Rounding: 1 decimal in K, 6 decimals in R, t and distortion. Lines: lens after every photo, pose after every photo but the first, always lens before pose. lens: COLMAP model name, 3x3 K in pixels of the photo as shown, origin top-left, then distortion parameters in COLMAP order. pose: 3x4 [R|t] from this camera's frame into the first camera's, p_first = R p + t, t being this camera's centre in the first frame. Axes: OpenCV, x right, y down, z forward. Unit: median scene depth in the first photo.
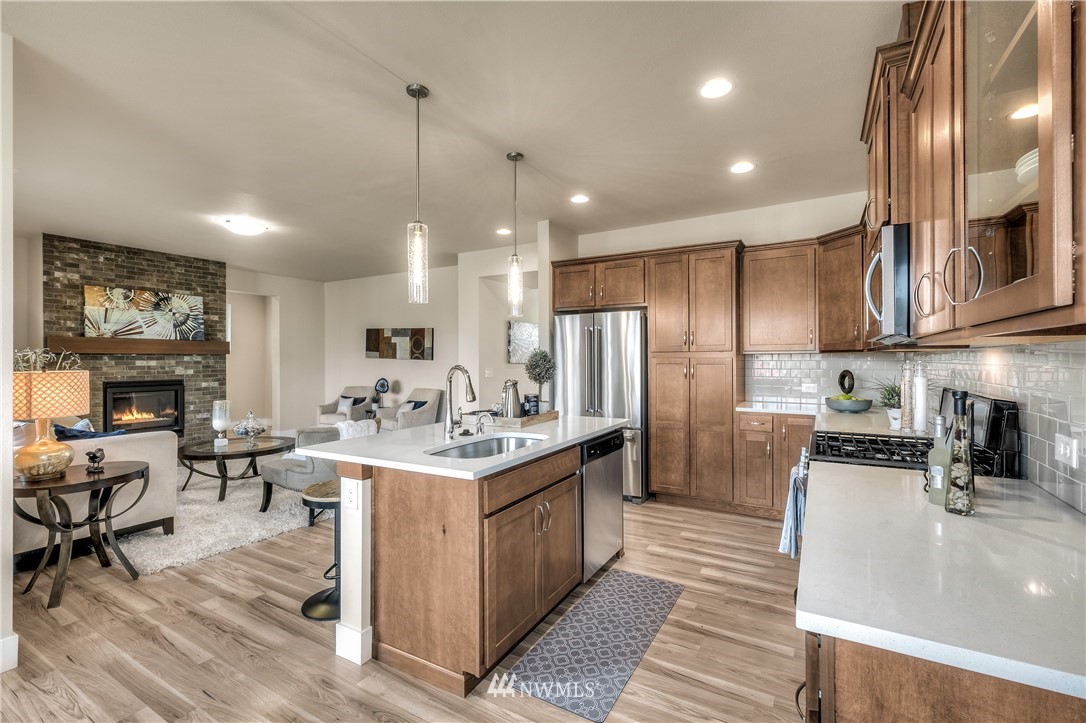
lens RADIAL K [[466.6, 0, 545.2], [0, 466.6, 357.7], [0, 0, 1]] dist [0.002774, 0.000089]
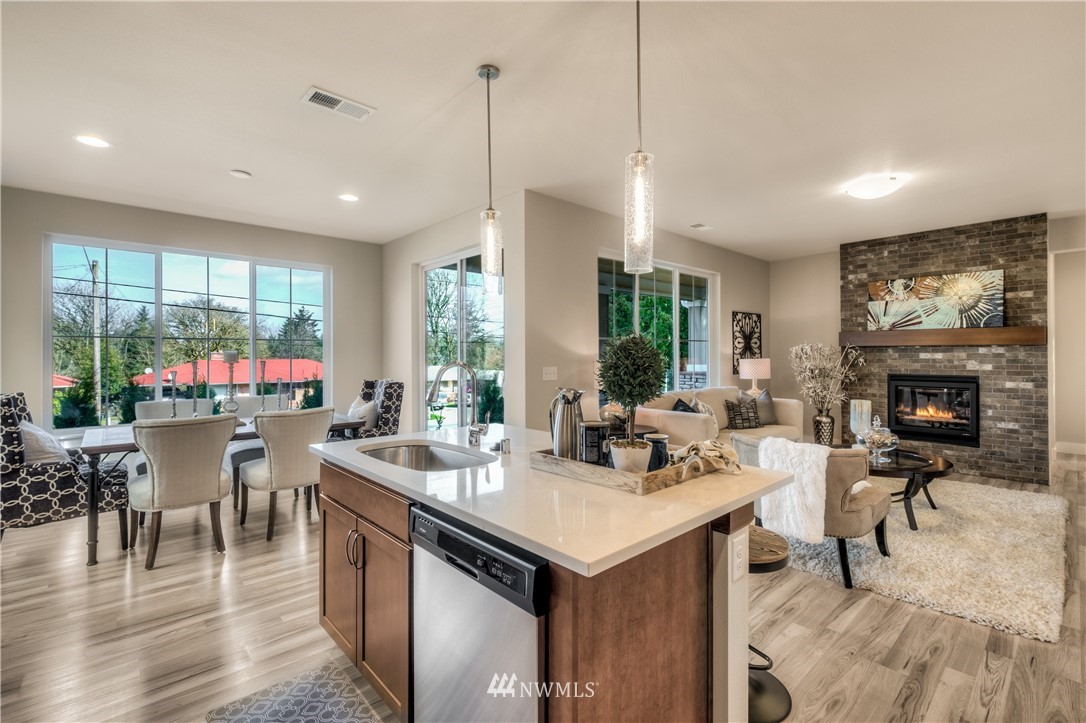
lens RADIAL K [[484.7, 0, 558.4], [0, 484.7, 354.0], [0, 0, 1]] dist [-0.000653, -0.000172]
pose [[-0.296408, 0.003780, -0.955054, 0.259700], [0.007510, 0.999970, 0.001627, 0.001144], [0.955032, -0.006690, -0.296427, 0.593053]]
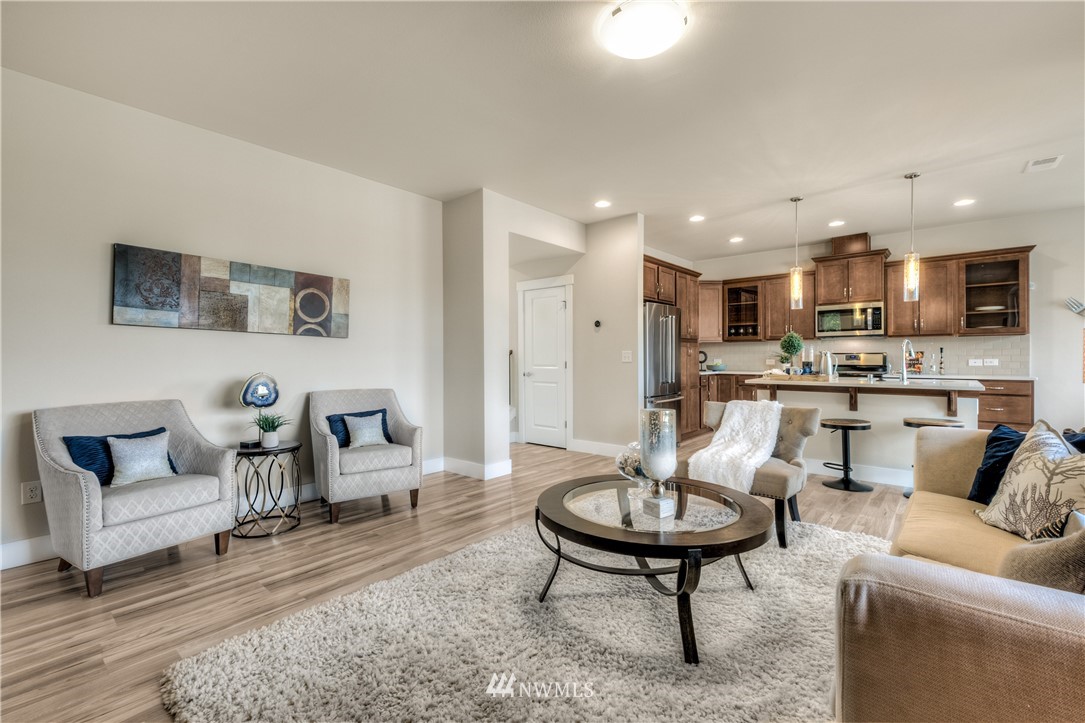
lens RADIAL K [[466.2, 0, 544.7], [0, 466.2, 357.7], [0, 0, 1]] dist [0.002774, 0.000089]
pose [[0.195985, 0.001805, 0.980605, -0.901942], [0.001402, 0.999997, -0.002120, 0.036572], [-0.980606, 0.001790, 0.195982, 0.814824]]
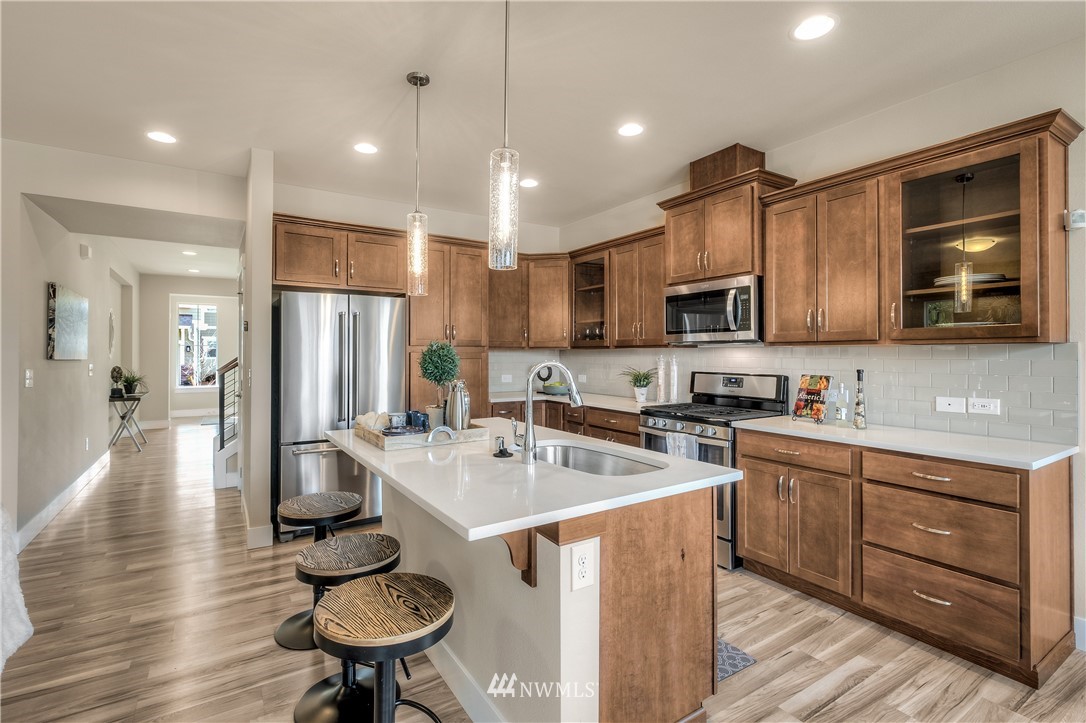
lens RADIAL K [[491.6, 0, 521.2], [0, 491.6, 349.0], [0, 0, 1]] dist [-0.000580, 0.000013]
pose [[0.480809, 0.012347, 0.876738, -0.365027], [-0.005667, 0.999924, -0.010973, 0.002666], [-0.876807, 0.000307, 0.480843, 0.264502]]
